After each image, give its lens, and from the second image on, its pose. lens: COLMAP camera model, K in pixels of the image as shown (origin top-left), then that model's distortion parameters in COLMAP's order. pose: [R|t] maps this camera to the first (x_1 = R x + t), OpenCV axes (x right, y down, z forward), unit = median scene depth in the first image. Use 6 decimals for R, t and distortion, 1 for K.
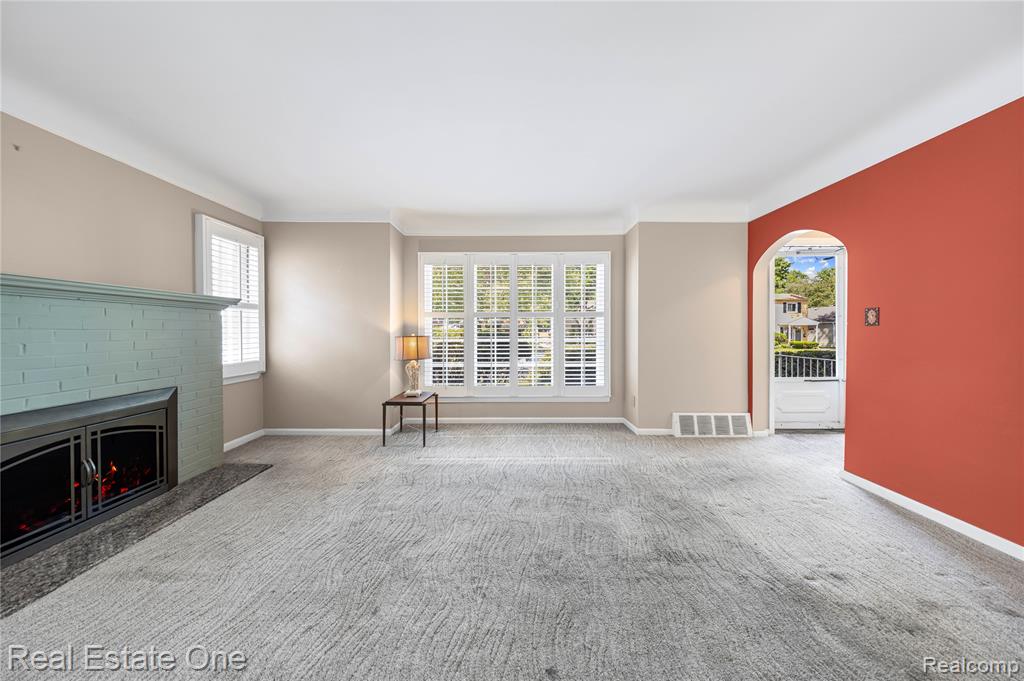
lens RADIAL K [[306.2, 0, 512.0], [0, 306.2, 340.5], [0, 0, 1]] dist [0.000261, -0.000009]
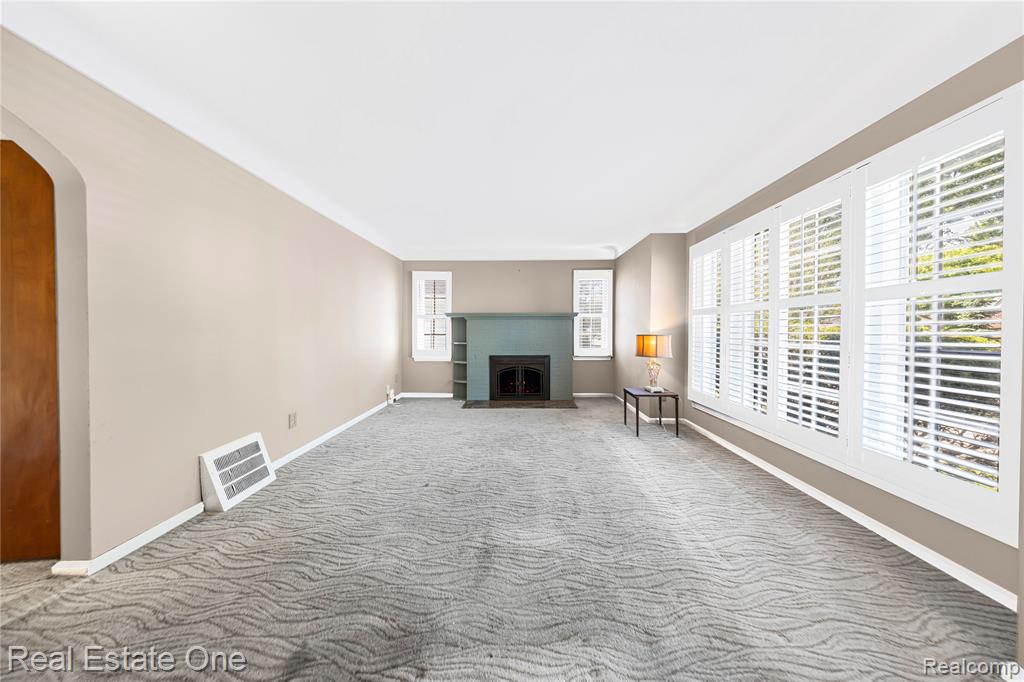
lens RADIAL K [[303.6, 0, 511.9], [0, 303.6, 330.2], [0, 0, 1]] dist [-0.003694, -0.000033]
pose [[-0.025546, 0.005411, -0.999659, 0.906407], [-0.030987, 0.999501, 0.006202, -0.029201], [0.999193, 0.031134, -0.025366, 0.645772]]
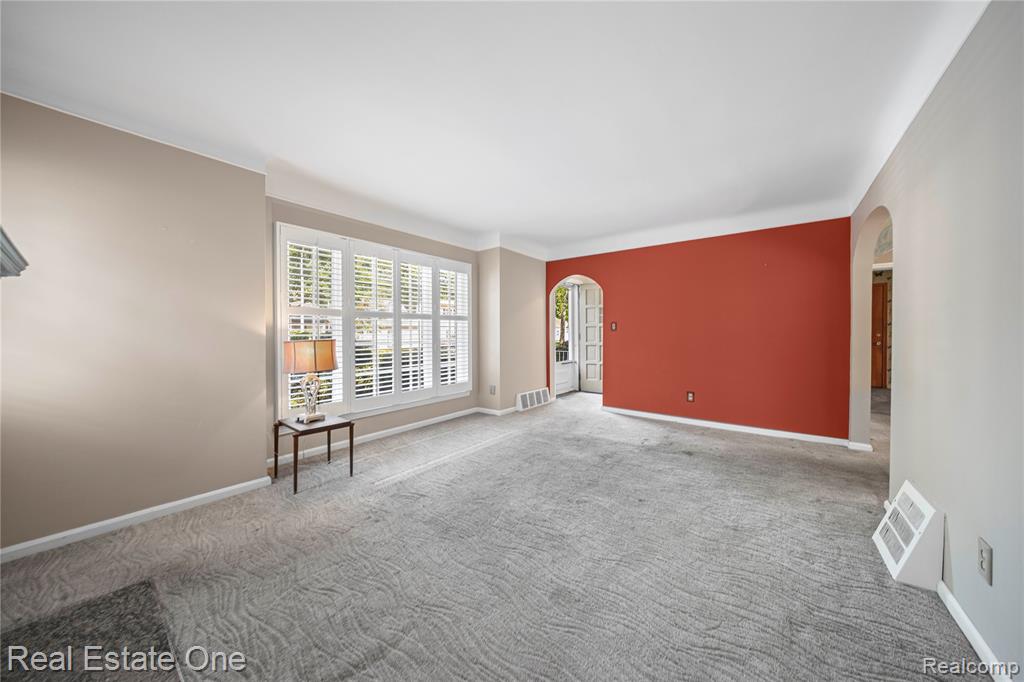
lens RADIAL K [[355.7, 0, 509.2], [0, 355.7, 335.7], [0, 0, 1]] dist [-0.014887, 0.004462]
pose [[0.595715, -0.003364, 0.803189, -0.907275], [0.035473, 0.999126, -0.022125, 0.019956], [-0.802412, 0.041672, 0.595314, 0.123416]]
